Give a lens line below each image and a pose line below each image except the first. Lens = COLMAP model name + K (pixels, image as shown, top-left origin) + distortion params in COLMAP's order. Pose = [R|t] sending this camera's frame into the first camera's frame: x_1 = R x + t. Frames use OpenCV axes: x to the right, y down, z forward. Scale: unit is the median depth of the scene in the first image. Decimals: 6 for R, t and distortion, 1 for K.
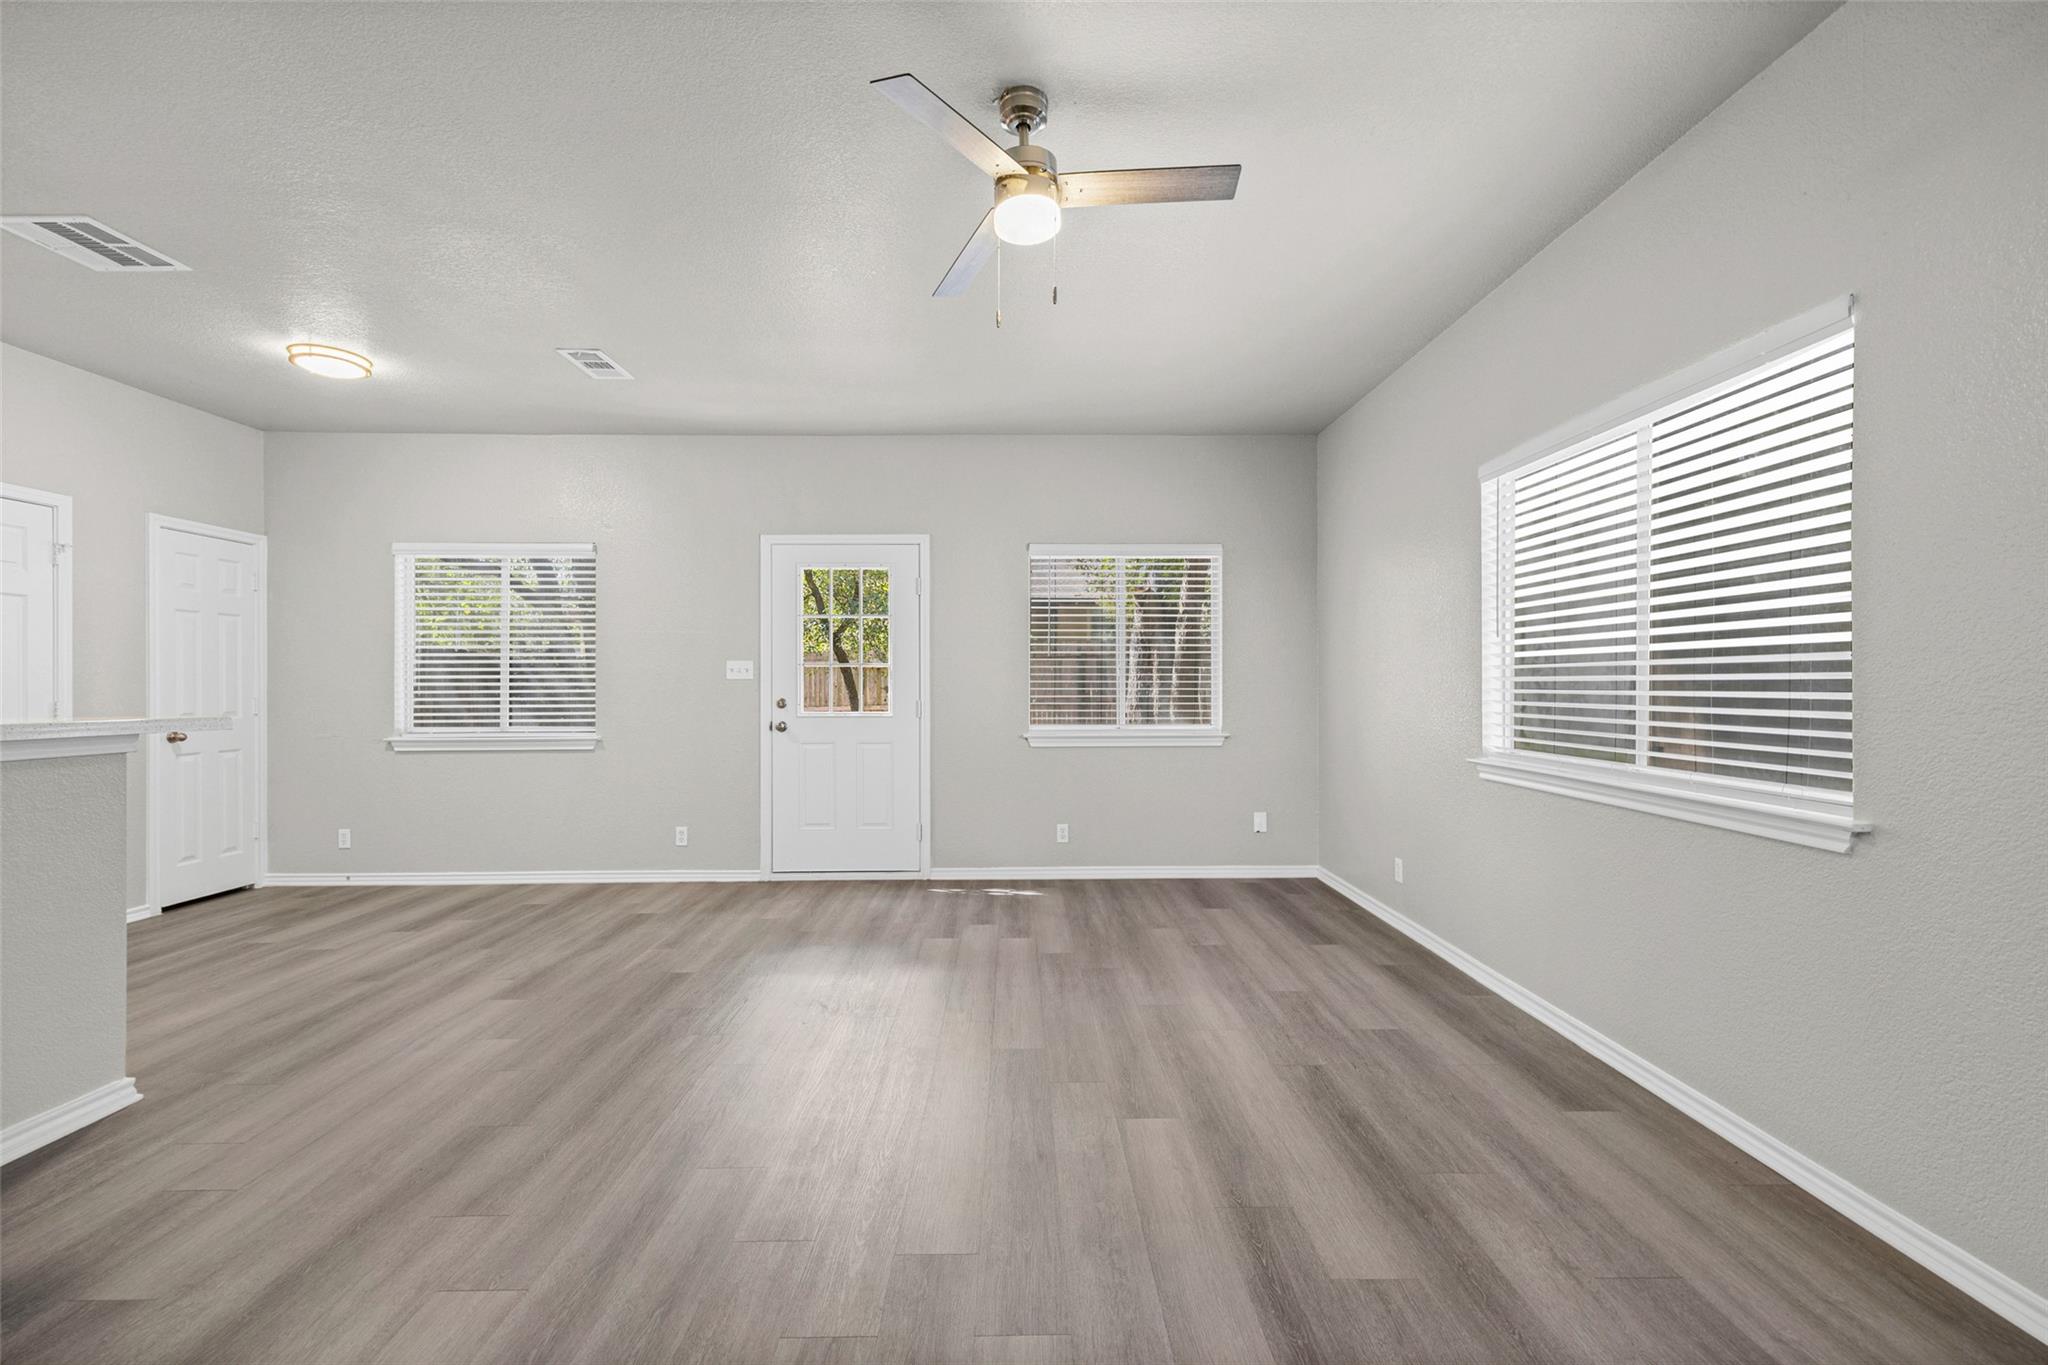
lens RADIAL K [[826.1, 0, 1031.8], [0, 826.1, 681.0], [0, 0, 1]] dist [0.000890, 0.000317]
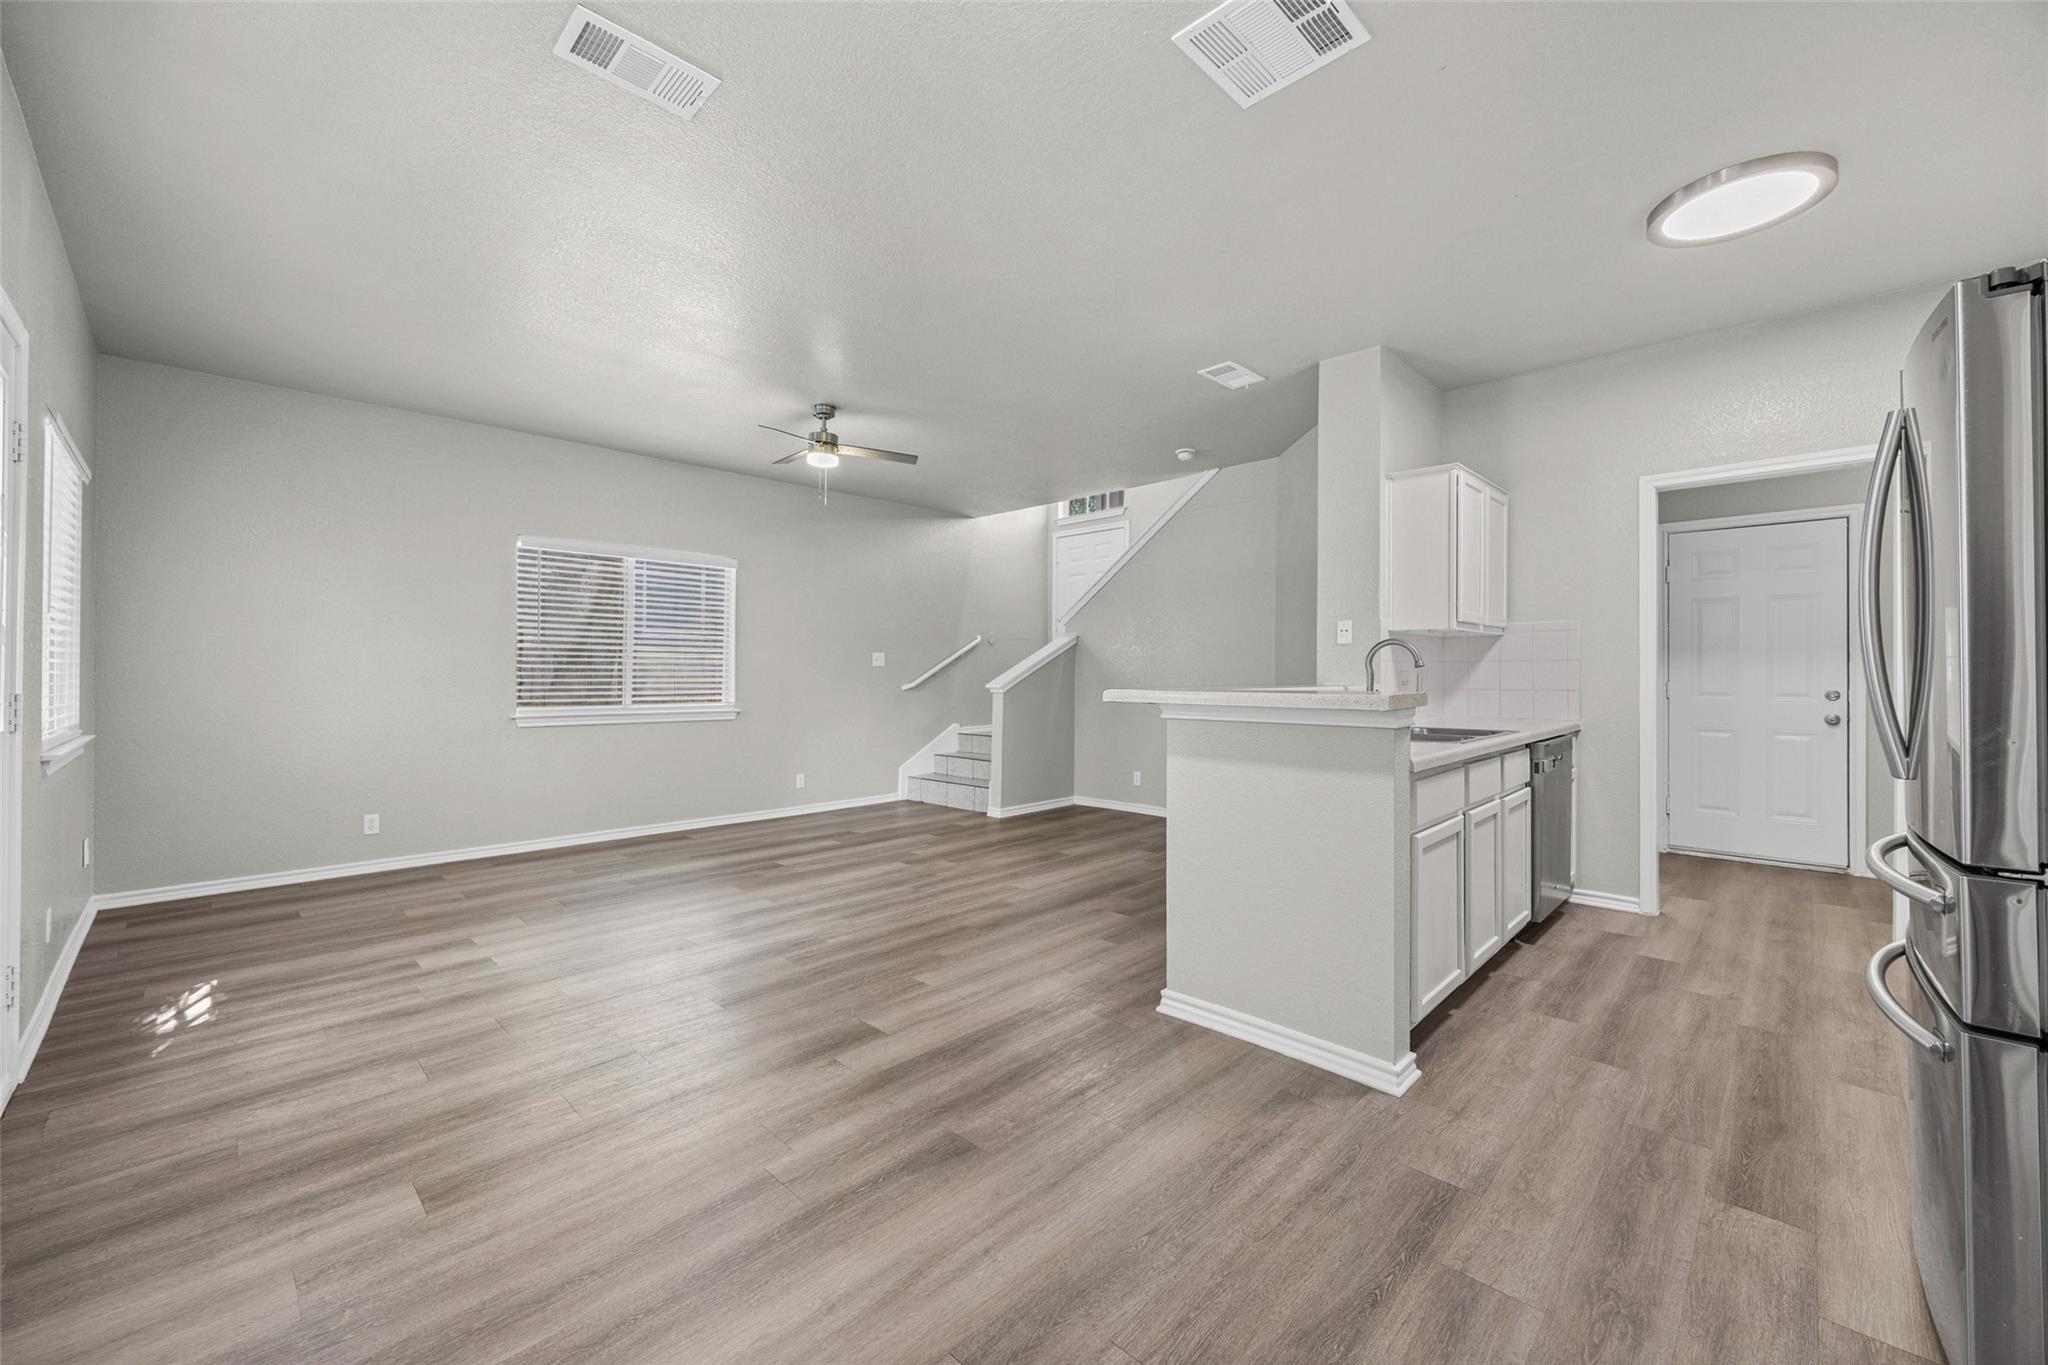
lens RADIAL K [[807.1, 0, 1020.2], [0, 807.1, 654.8], [0, 0, 1]] dist [-0.003100, -0.000391]
pose [[-0.700190, 0.018443, 0.713719, -1.070088], [-0.004552, 0.999531, -0.030295, 0.017394], [-0.713942, -0.024461, -0.699777, 1.183324]]
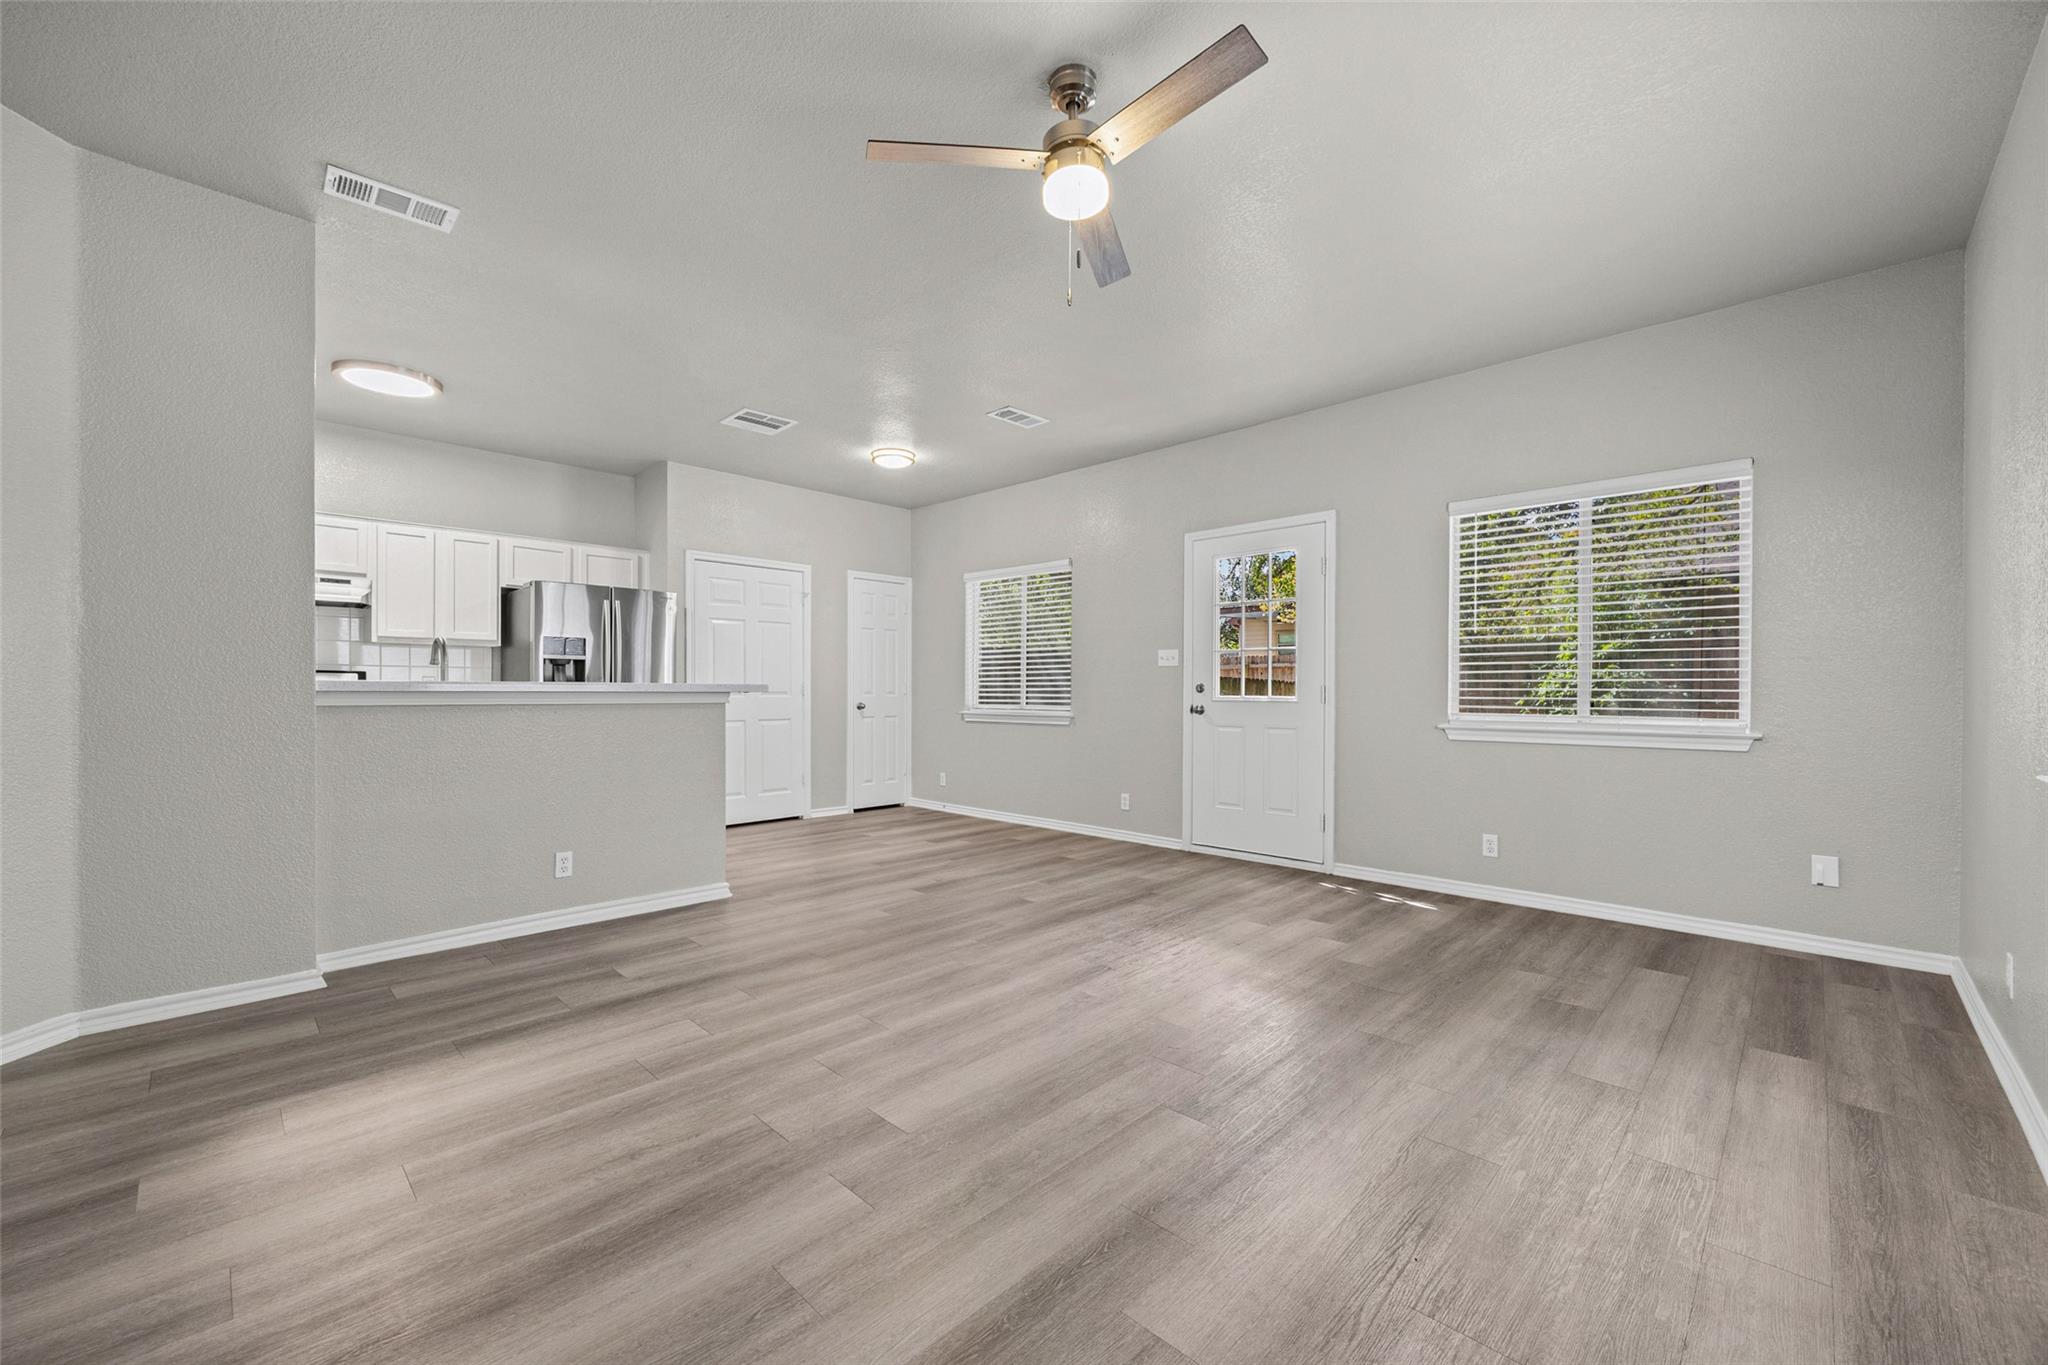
lens RADIAL K [[807.1, 0, 1039.1], [0, 807.1, 681.4], [0, 0, 1]] dist [-0.003100, -0.000391]
pose [[0.707871, -0.004557, -0.706327, 0.373840], [0.002043, 0.999988, -0.004404, 0.029874], [0.706339, 0.001674, 0.707872, 0.143708]]
